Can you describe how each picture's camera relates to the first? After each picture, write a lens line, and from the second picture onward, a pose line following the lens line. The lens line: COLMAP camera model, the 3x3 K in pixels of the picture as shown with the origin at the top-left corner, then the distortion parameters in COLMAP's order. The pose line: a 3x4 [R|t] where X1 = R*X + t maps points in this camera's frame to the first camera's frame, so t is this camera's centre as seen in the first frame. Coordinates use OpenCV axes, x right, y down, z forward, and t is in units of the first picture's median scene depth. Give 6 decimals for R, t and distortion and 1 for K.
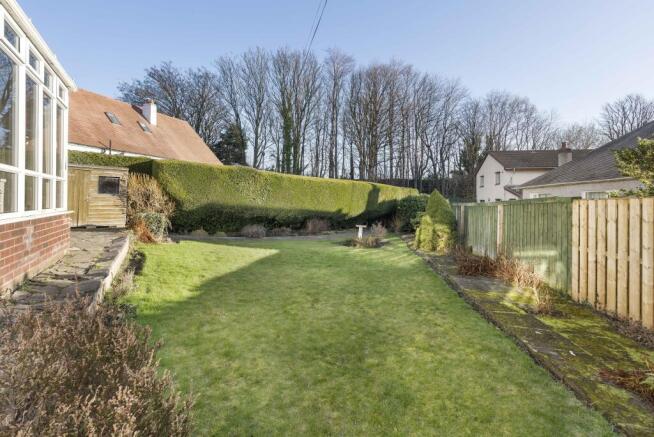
lens RADIAL K [[295.7, 0, 325.0], [0, 295.7, 196.8], [0, 0, 1]] dist [-0.005268, -0.000165]
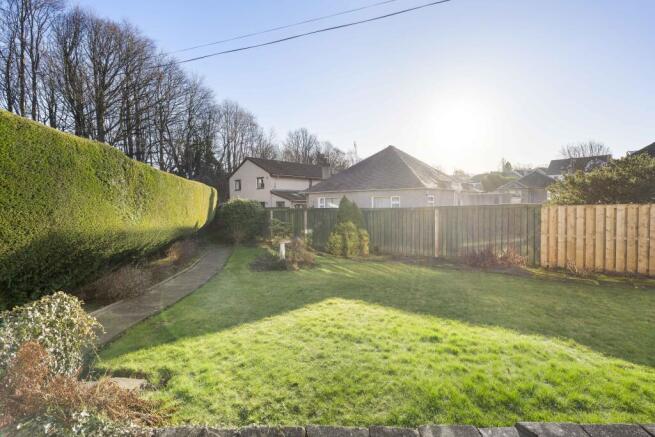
lens RADIAL K [[290.9, 0, 326.6], [0, 290.9, 207.0], [0, 0, 1]] dist [-0.000491, 0.000044]
pose [[0.526604, -0.031732, 0.849518, -0.478841], [0.006779, 0.999428, 0.033129, -0.018644], [-0.850083, -0.011687, 0.526518, 0.492019]]
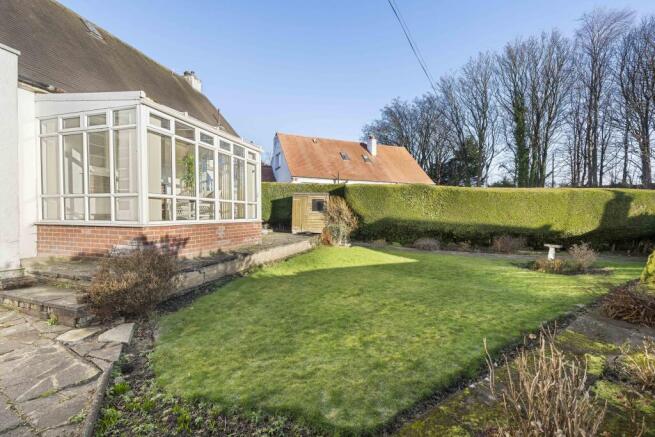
lens RADIAL K [[284.5, 0, 327.5], [0, 284.5, 218.5], [0, 0, 1]] dist [-0.002081, -0.000181]
pose [[0.692812, -0.001623, -0.721117, 0.253508], [0.013958, 0.999840, 0.011160, 0.008644], [0.720983, -0.017797, 0.692724, 0.039778]]
